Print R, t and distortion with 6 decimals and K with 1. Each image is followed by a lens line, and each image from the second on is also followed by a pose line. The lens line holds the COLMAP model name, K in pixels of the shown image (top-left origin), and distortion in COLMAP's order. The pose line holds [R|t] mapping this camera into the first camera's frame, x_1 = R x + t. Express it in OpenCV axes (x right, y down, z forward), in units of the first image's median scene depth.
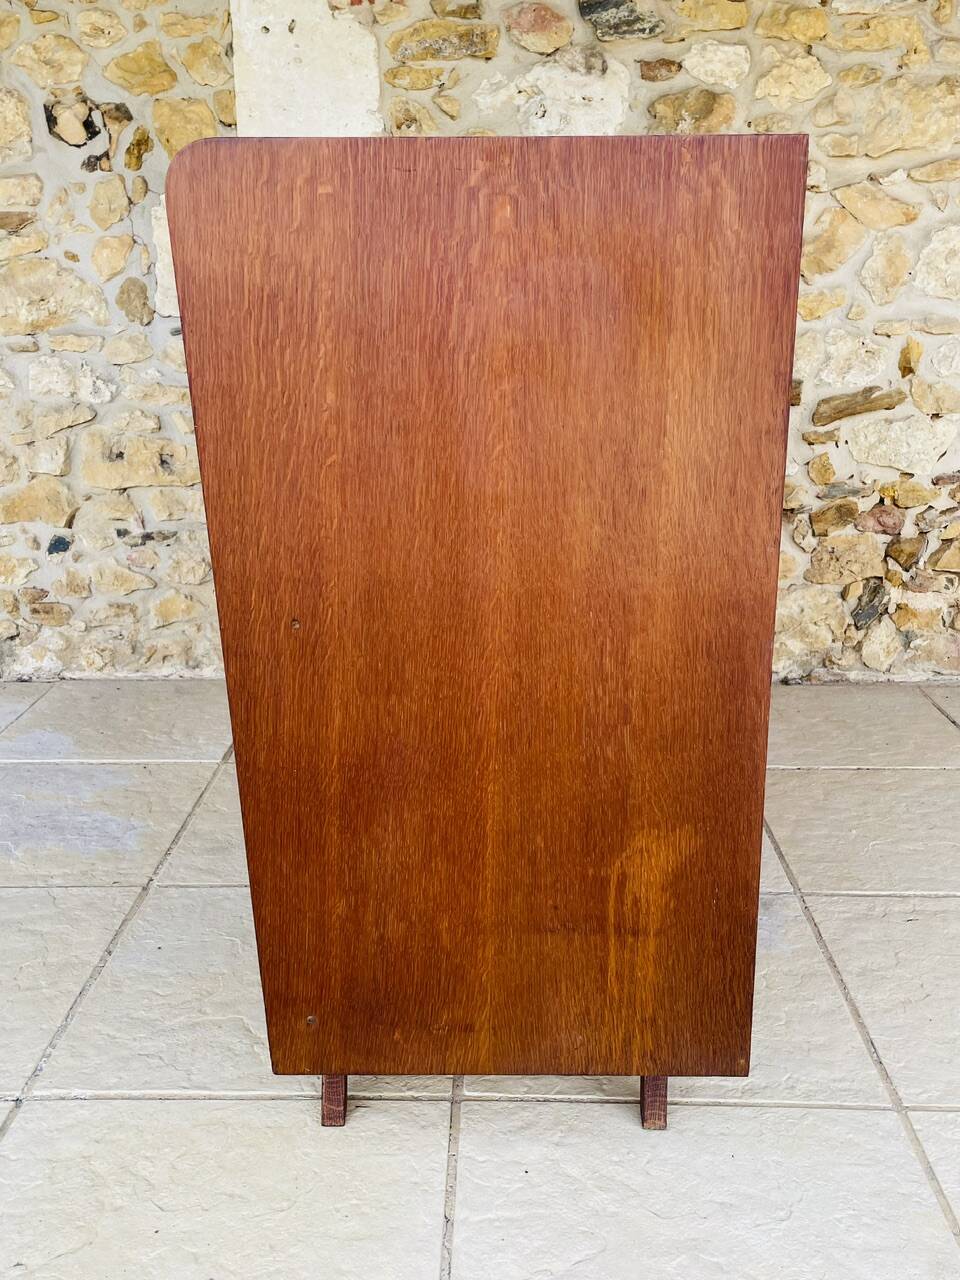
lens RADIAL K [[1203.6, 0, 470.9], [0, 1203.6, 629.7], [0, 0, 1]] dist [0.077130, -0.103417]
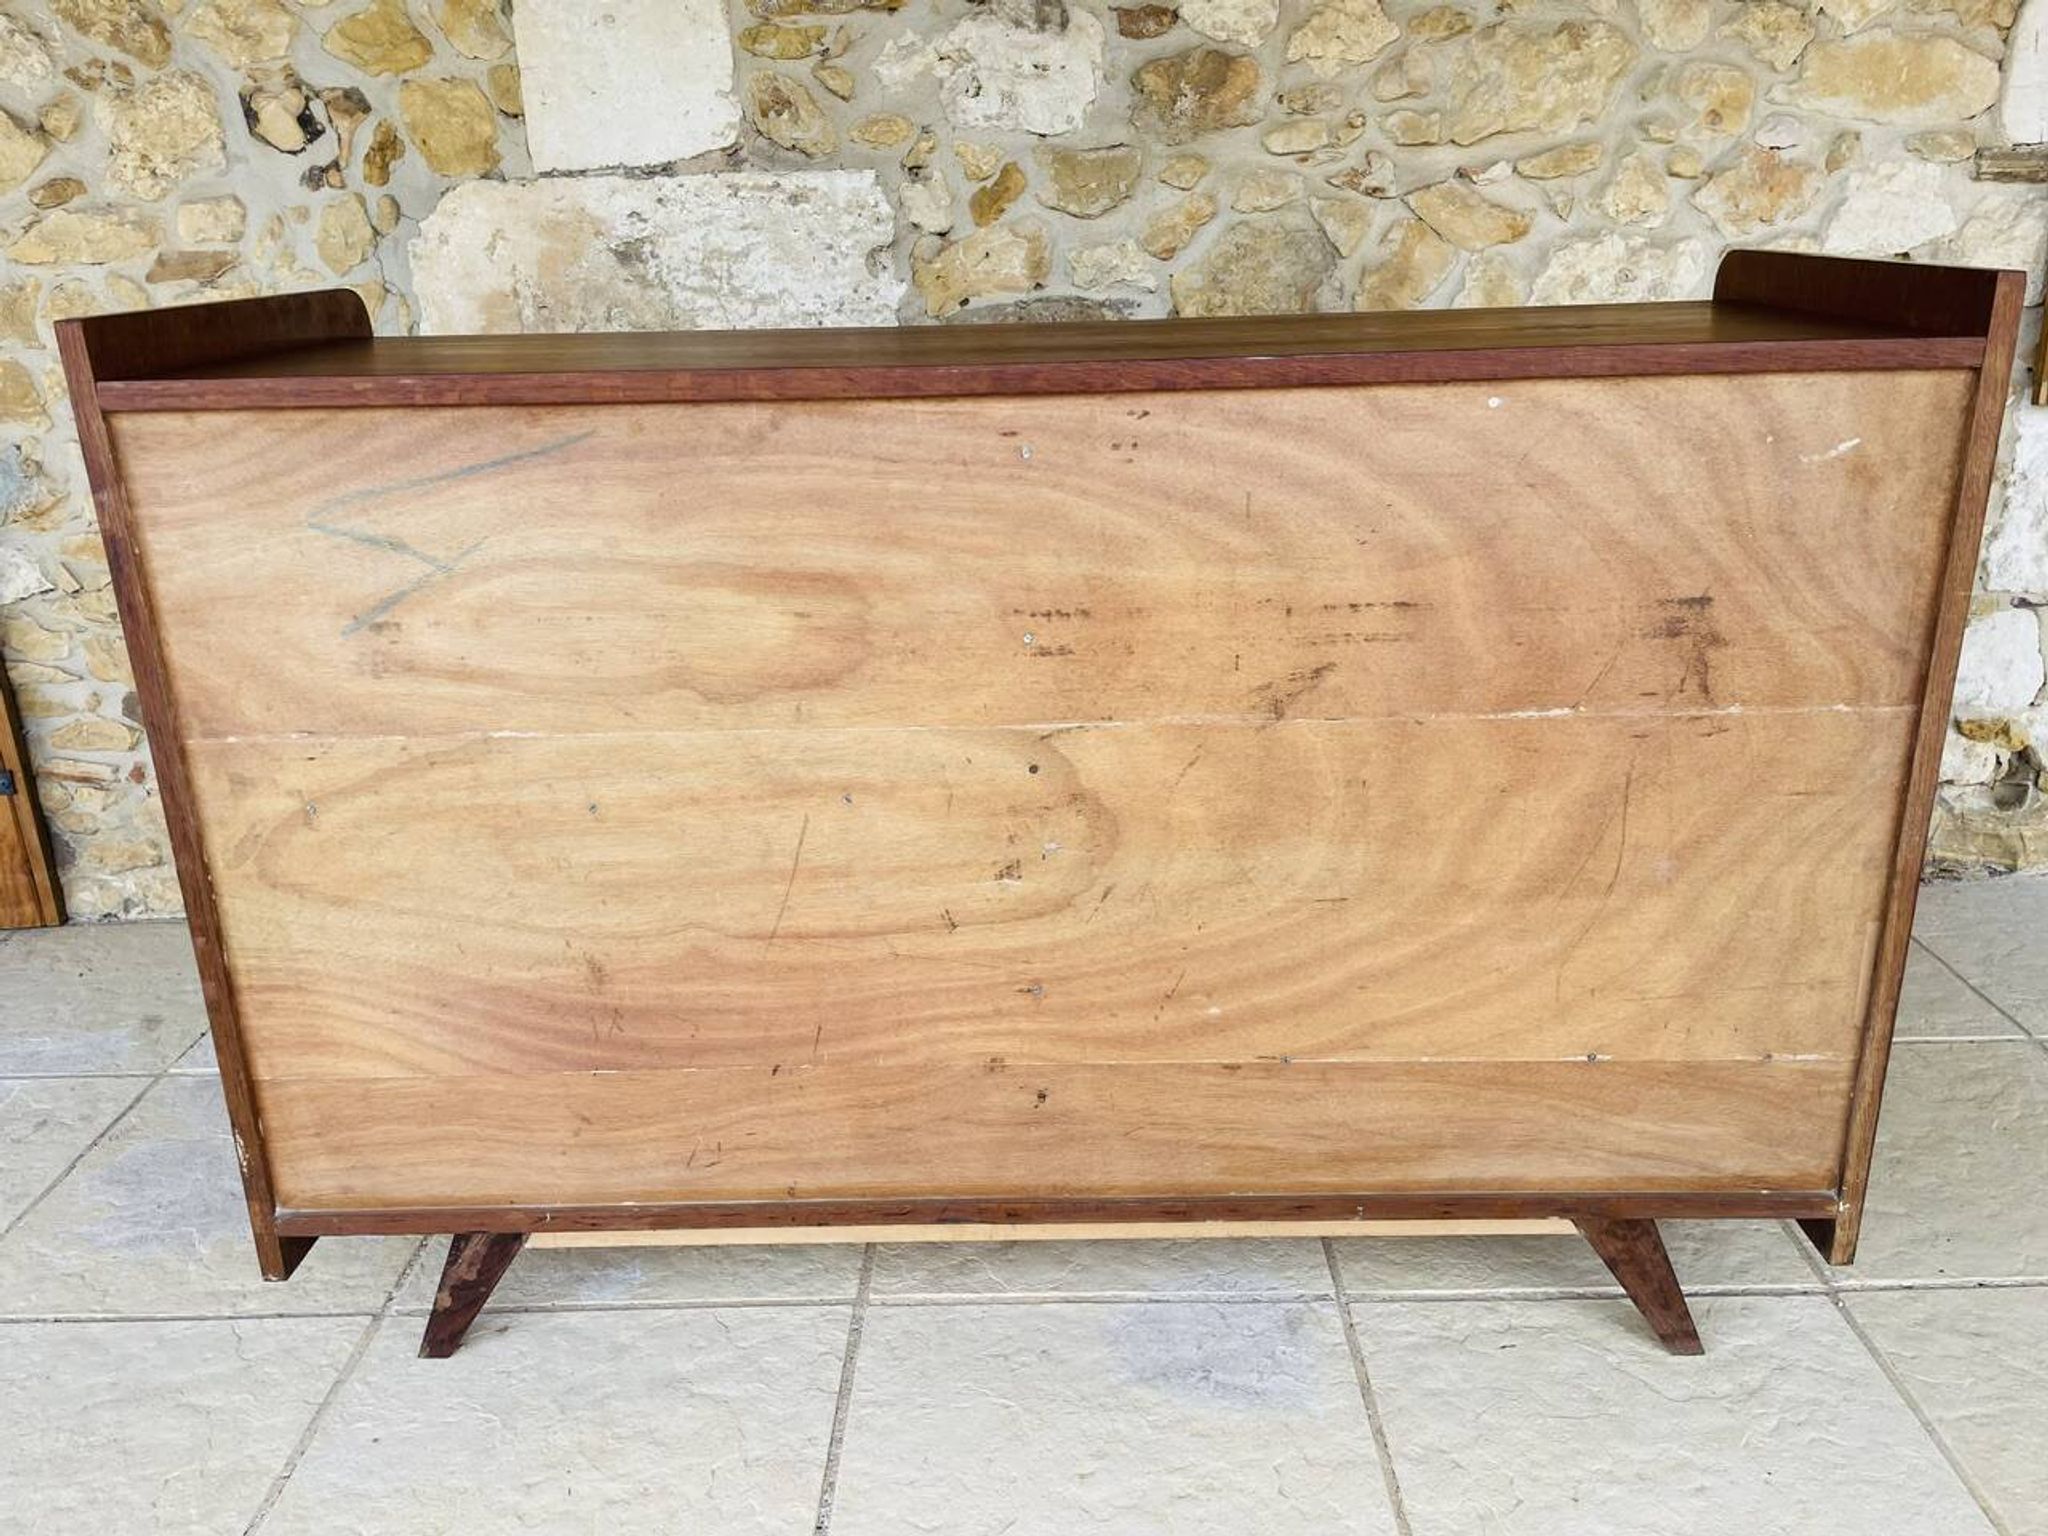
lens RADIAL K [[1553.2, 0, 1022.7], [0, 1553.2, 760.3], [0, 0, 1]] dist [0.083291, -0.112584]
pose [[0.999600, -0.027106, 0.008041, 0.067436], [0.026605, 0.998018, 0.057024, -0.100370], [-0.009571, -0.056787, 0.998340, 0.103878]]
